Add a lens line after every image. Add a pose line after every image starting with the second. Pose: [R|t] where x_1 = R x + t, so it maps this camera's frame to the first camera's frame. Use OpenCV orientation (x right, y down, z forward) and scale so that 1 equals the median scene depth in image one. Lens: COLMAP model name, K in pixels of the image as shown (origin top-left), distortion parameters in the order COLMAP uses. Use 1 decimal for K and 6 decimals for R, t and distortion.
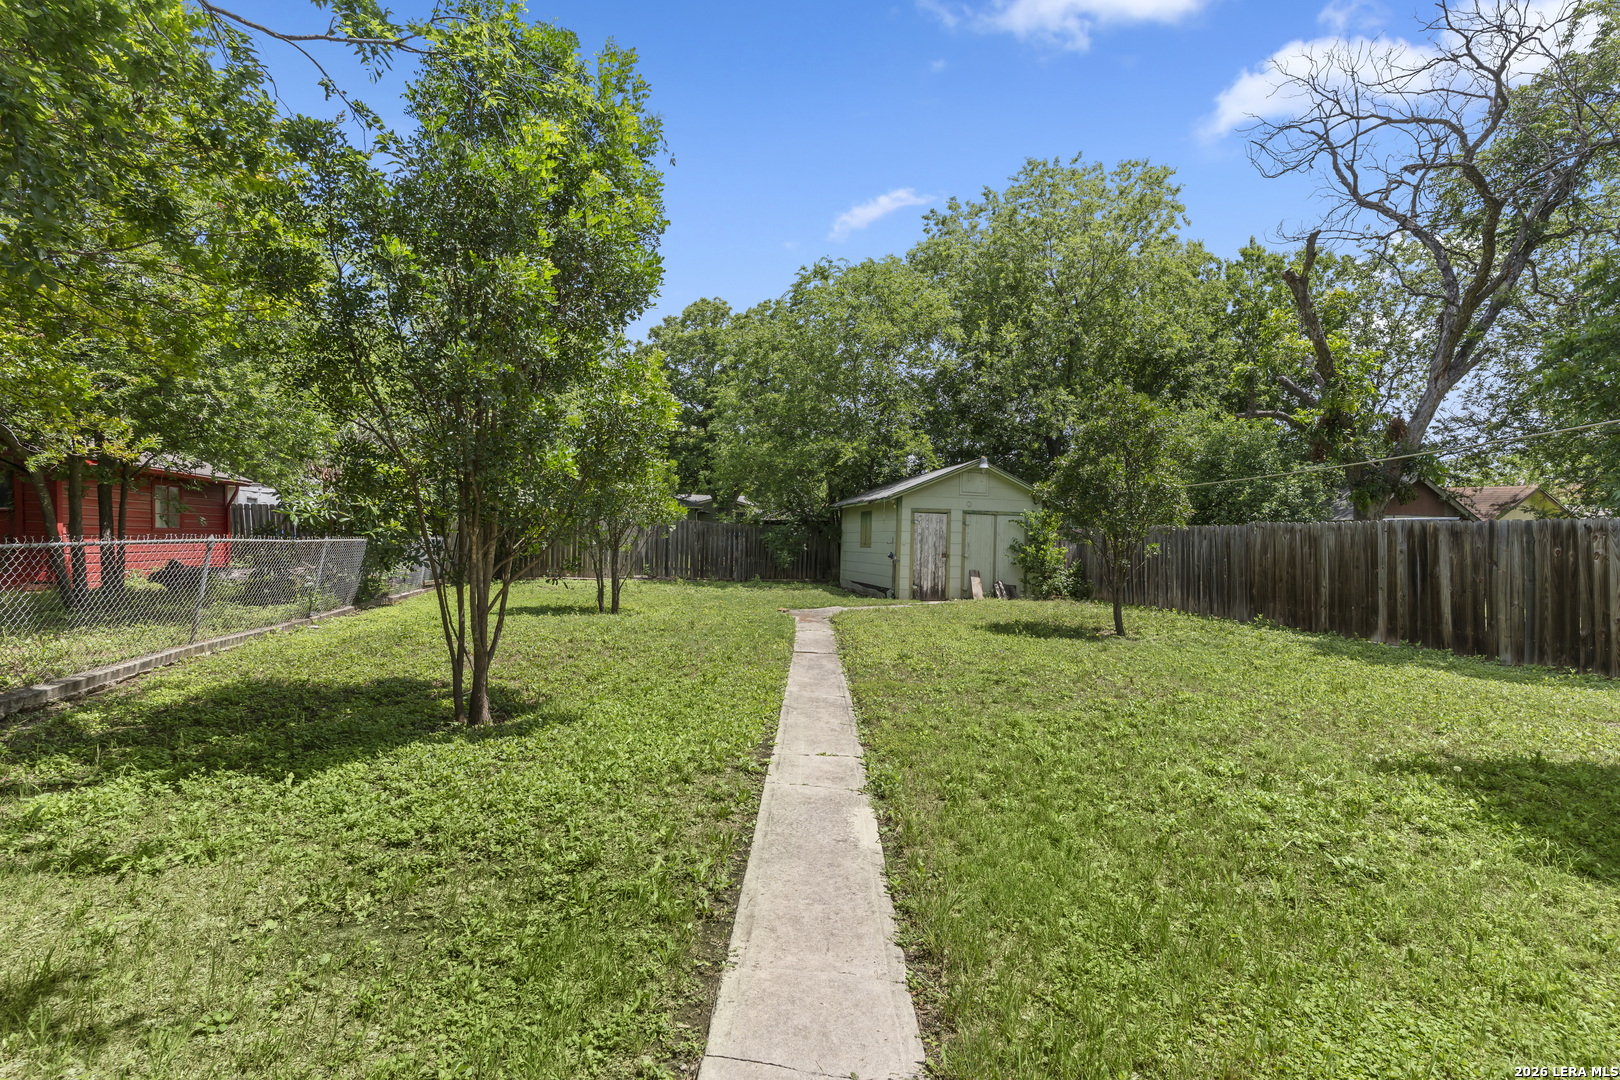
lens RADIAL K [[767.7, 0, 810.0], [0, 767.7, 540.0], [0, 0, 1]] dist [0.002620, 0.000340]
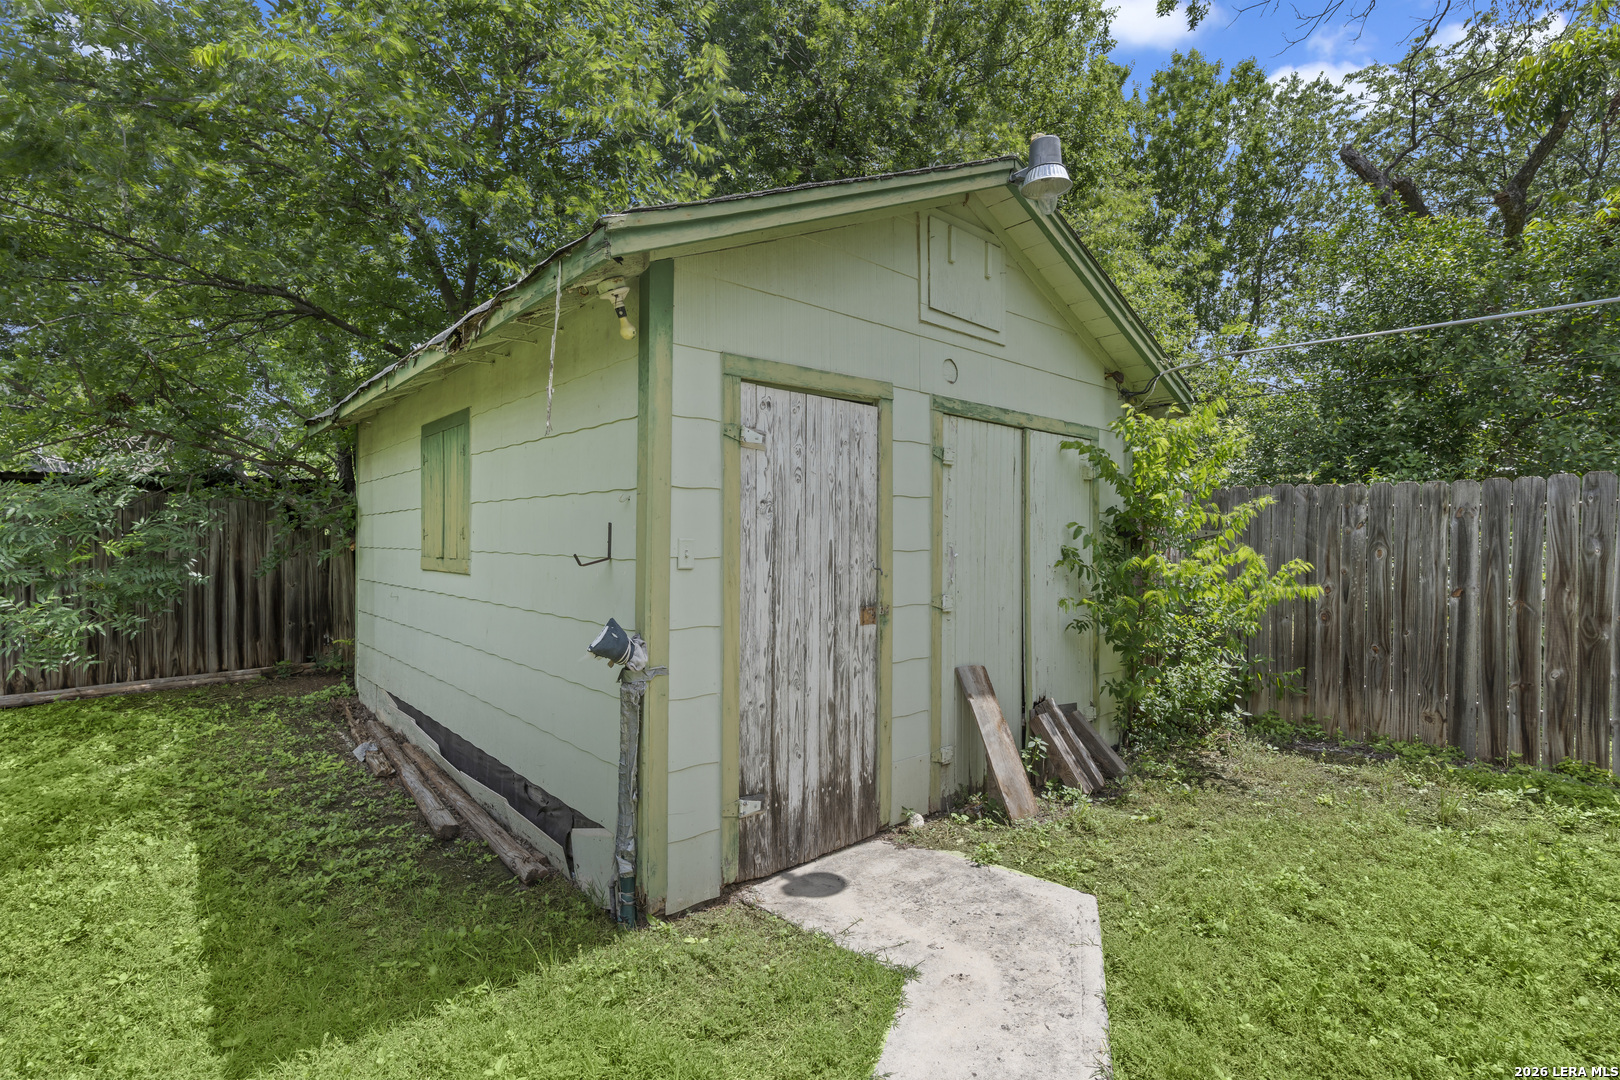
lens RADIAL K [[767.7, 0, 810.0], [0, 767.7, 540.0], [0, 0, 1]] dist [0.002620, 0.000340]
pose [[0.890010, -0.020355, 0.455487, 0.069874], [0.014837, 0.999767, 0.015686, -0.002193], [-0.455701, -0.007203, 0.890104, 0.829091]]
